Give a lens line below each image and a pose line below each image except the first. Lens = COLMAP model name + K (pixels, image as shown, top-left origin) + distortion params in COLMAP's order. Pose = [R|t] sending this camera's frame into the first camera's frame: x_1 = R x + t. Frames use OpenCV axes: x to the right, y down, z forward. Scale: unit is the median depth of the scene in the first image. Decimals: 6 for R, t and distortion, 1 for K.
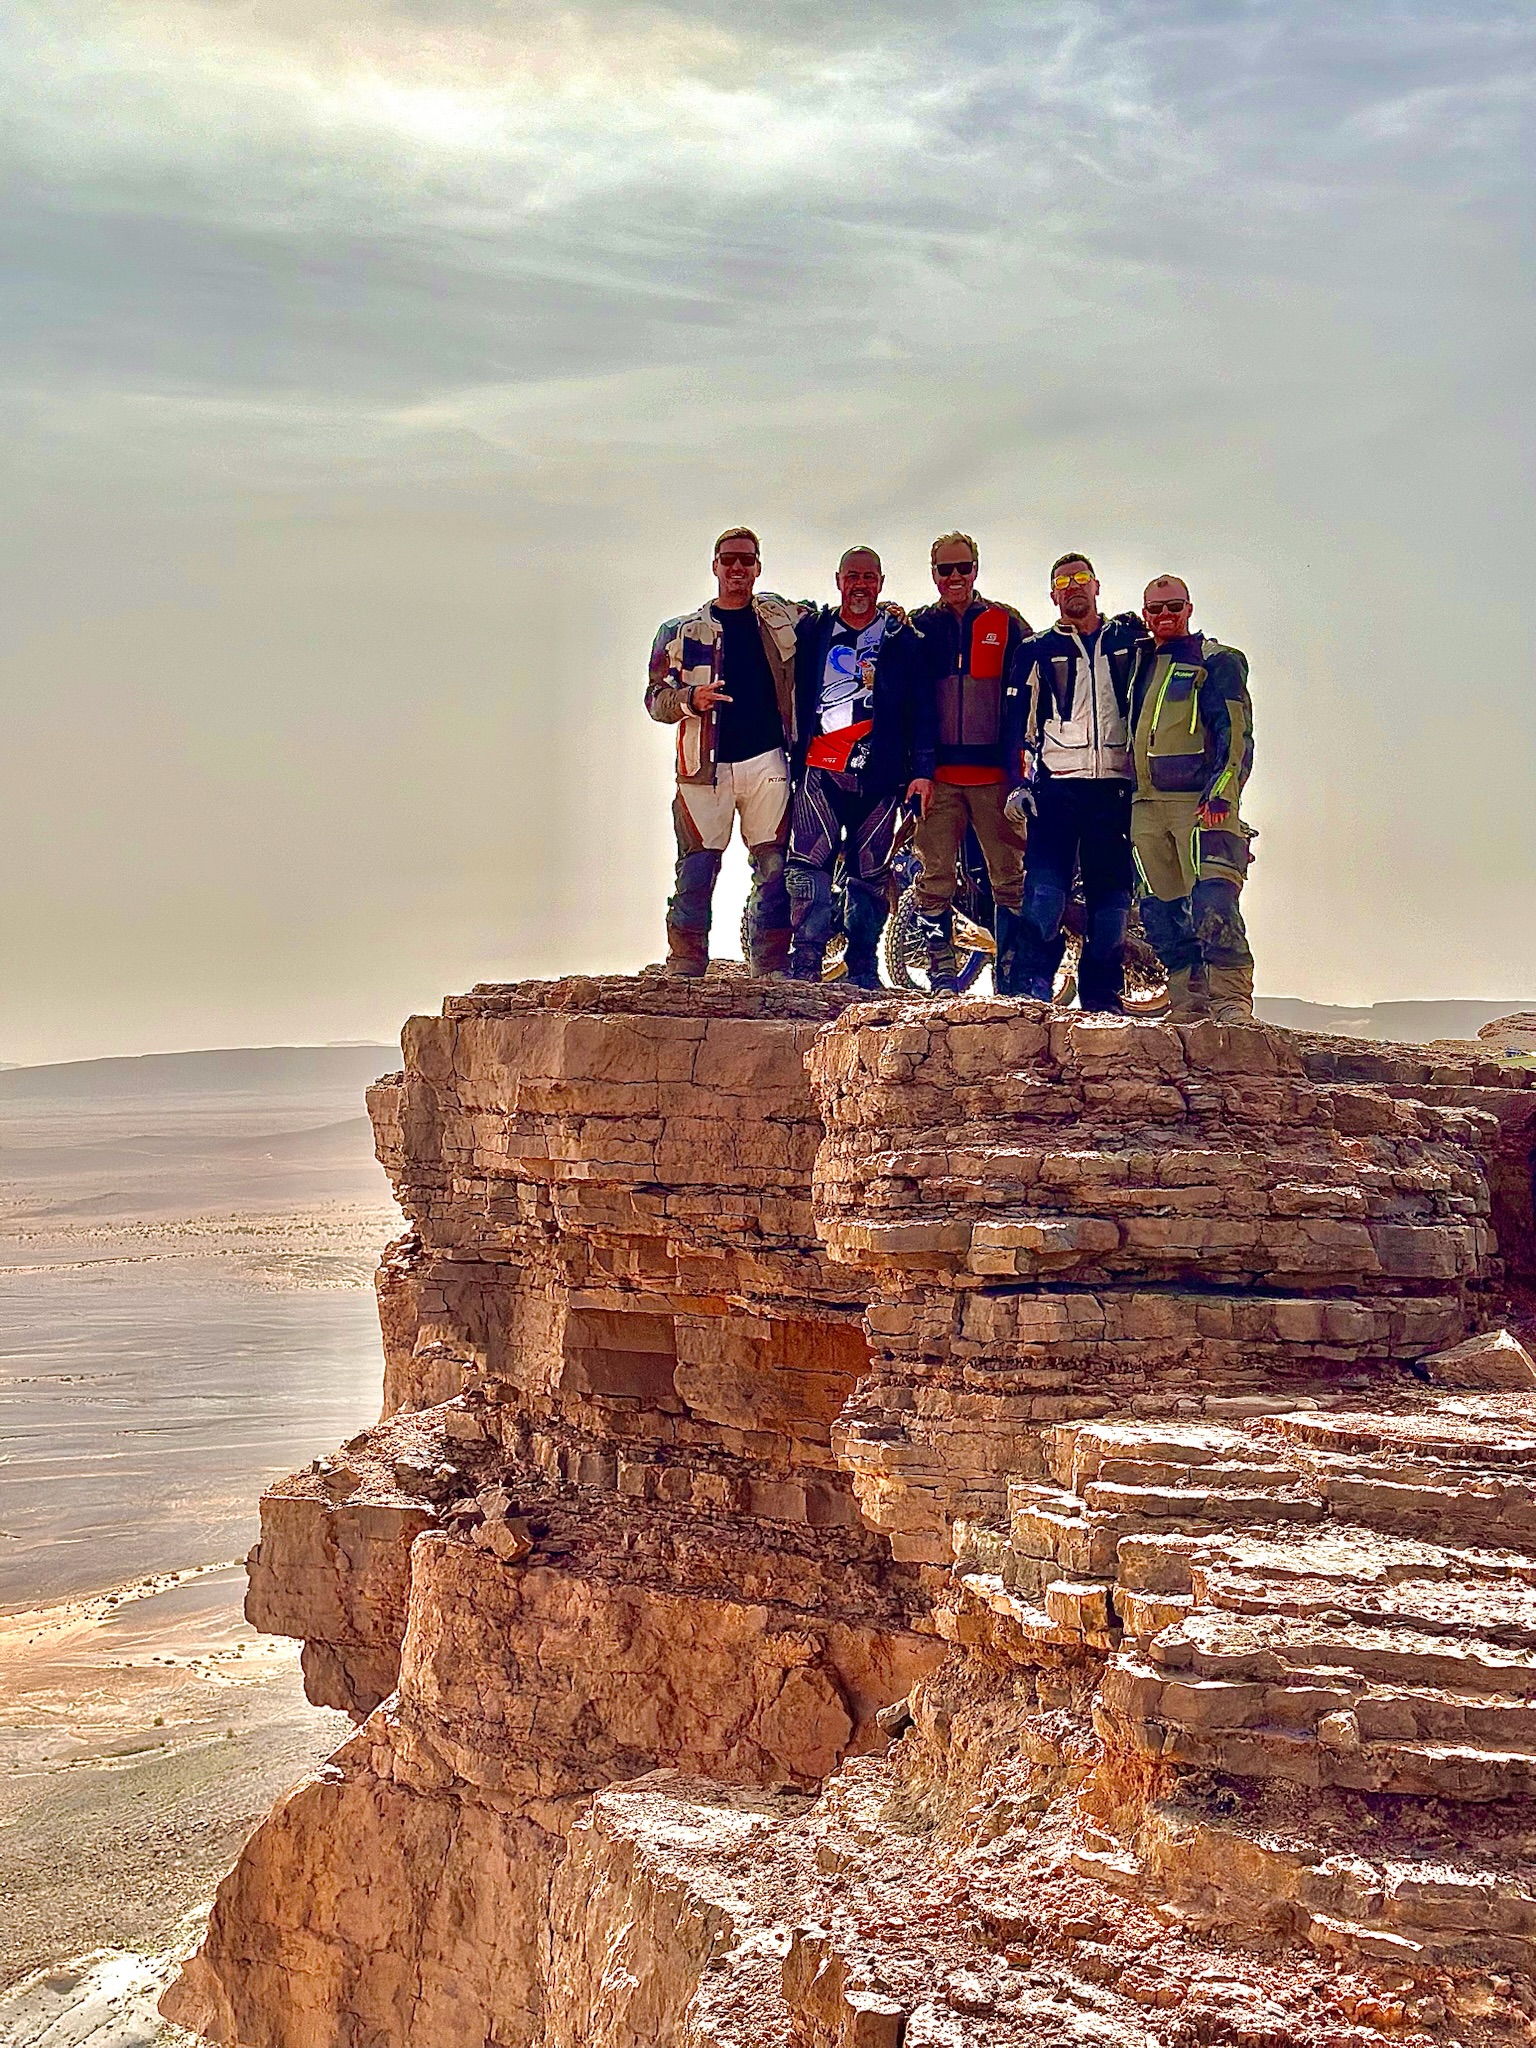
lens RADIAL K [[2880.2, 0, 764.8], [0, 2880.2, 1022.9], [0, 0, 1]] dist [0.100401, 0.000000]
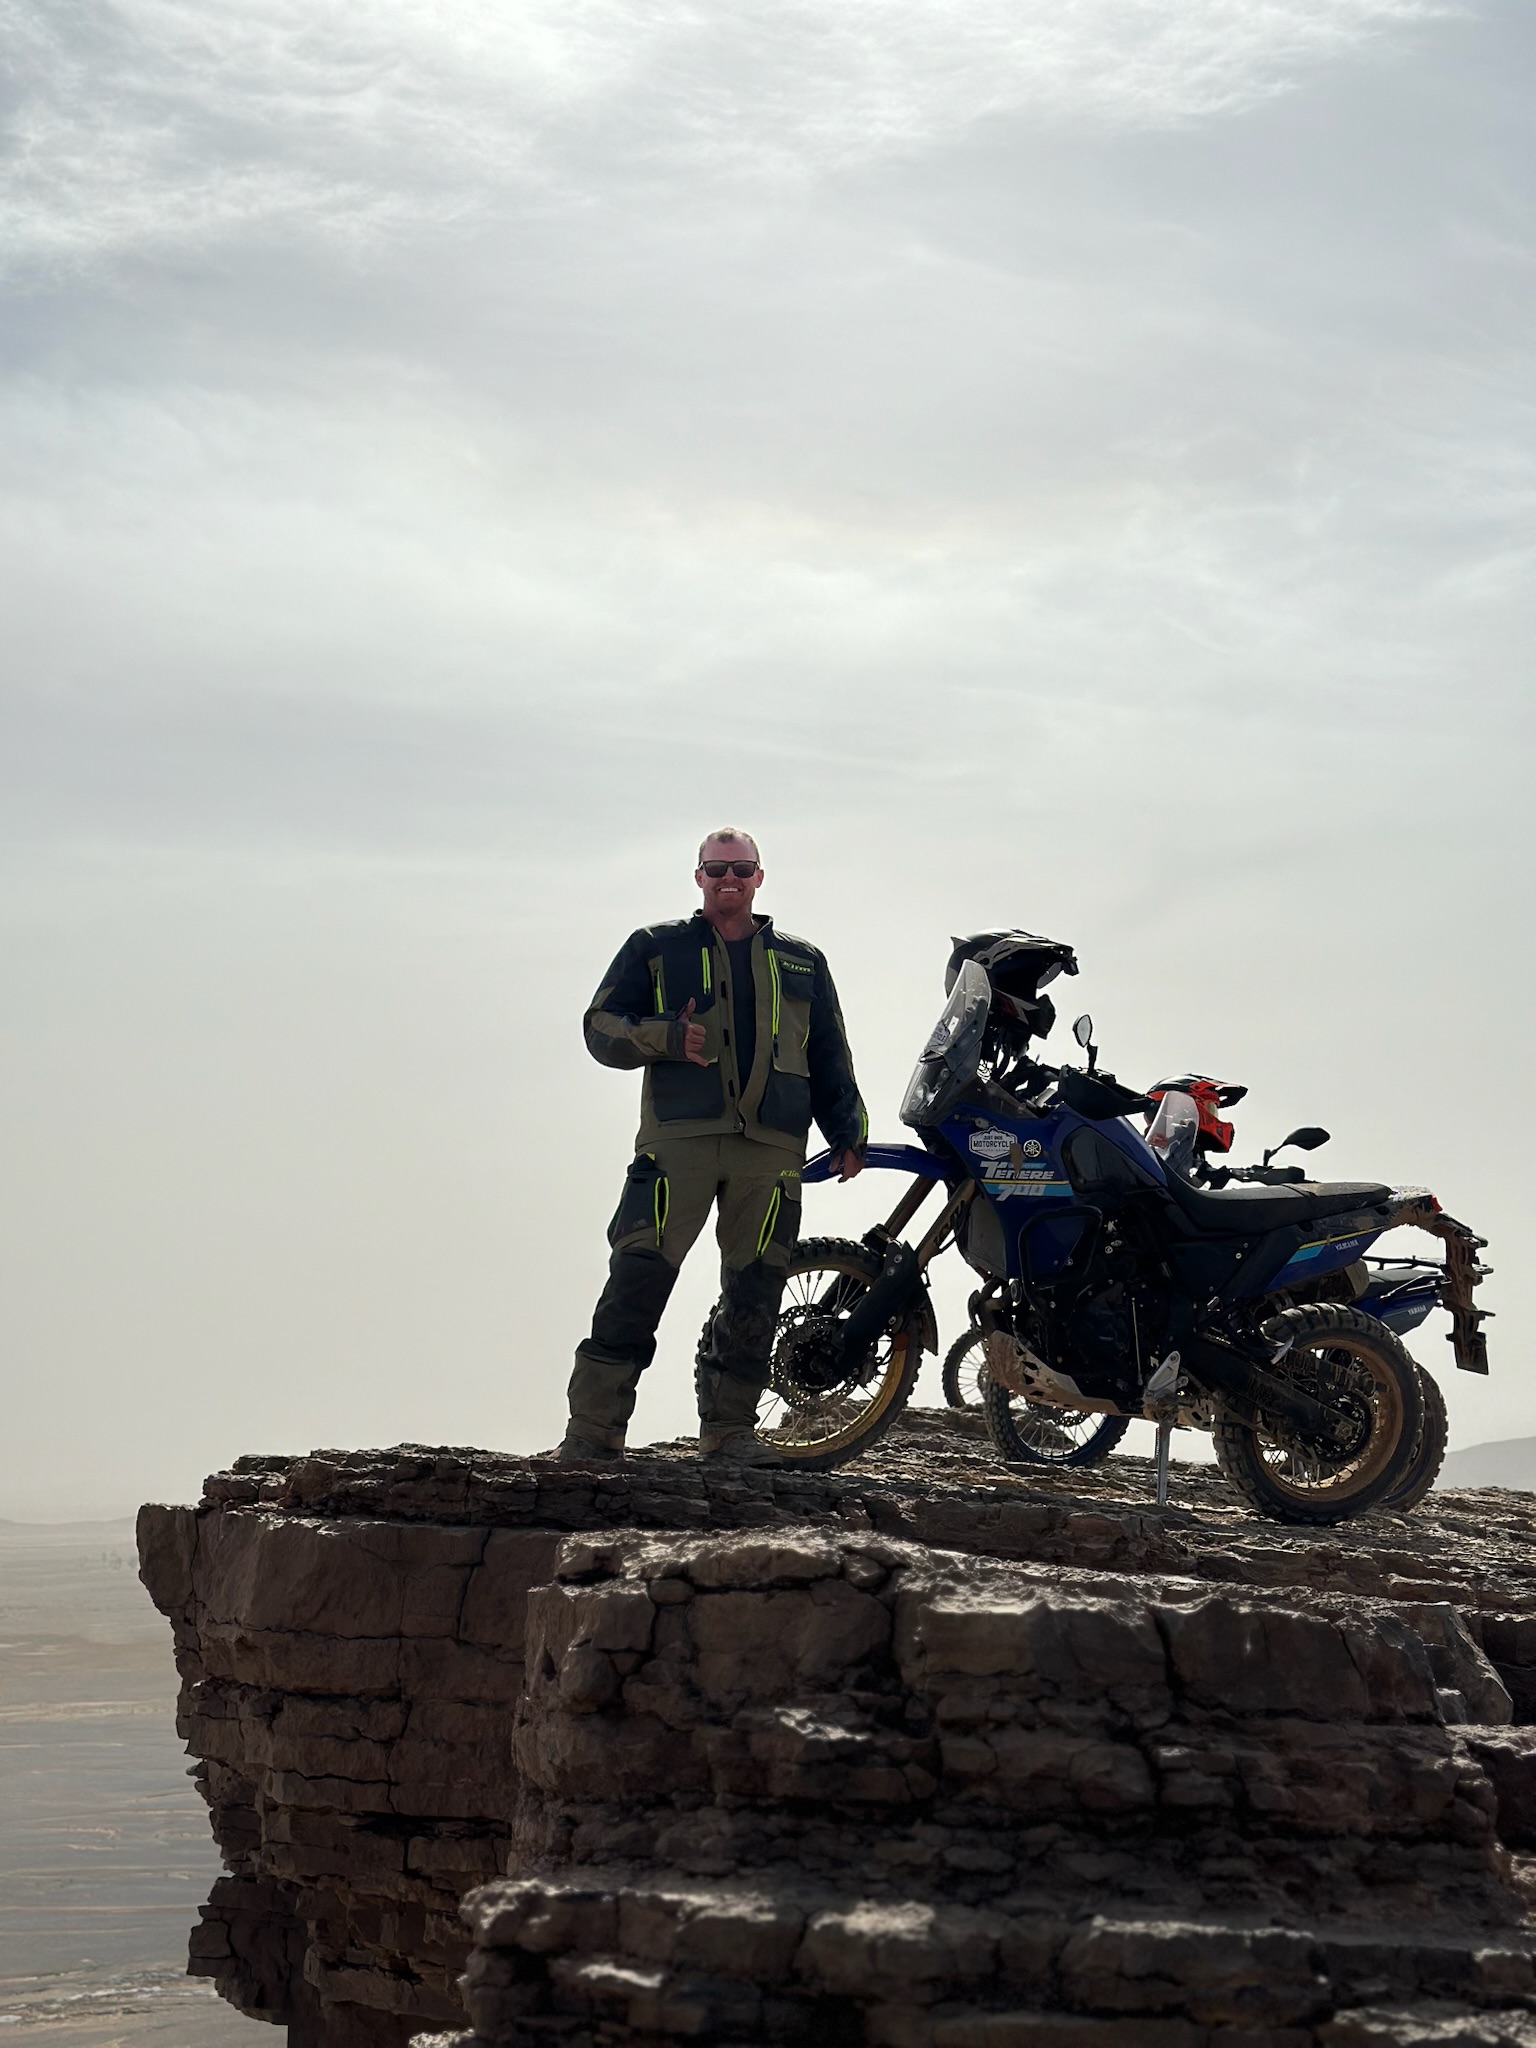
lens RADIAL K [[2880.2, 0, 772.0], [0, 2880.2, 1023.0], [0, 0, 1]] dist [0.100401, 0.000000]
pose [[0.993479, -0.001215, -0.114008, 0.135050], [-0.015483, 0.989242, -0.145468, -0.024078], [0.112959, 0.146285, 0.982772, 0.507825]]
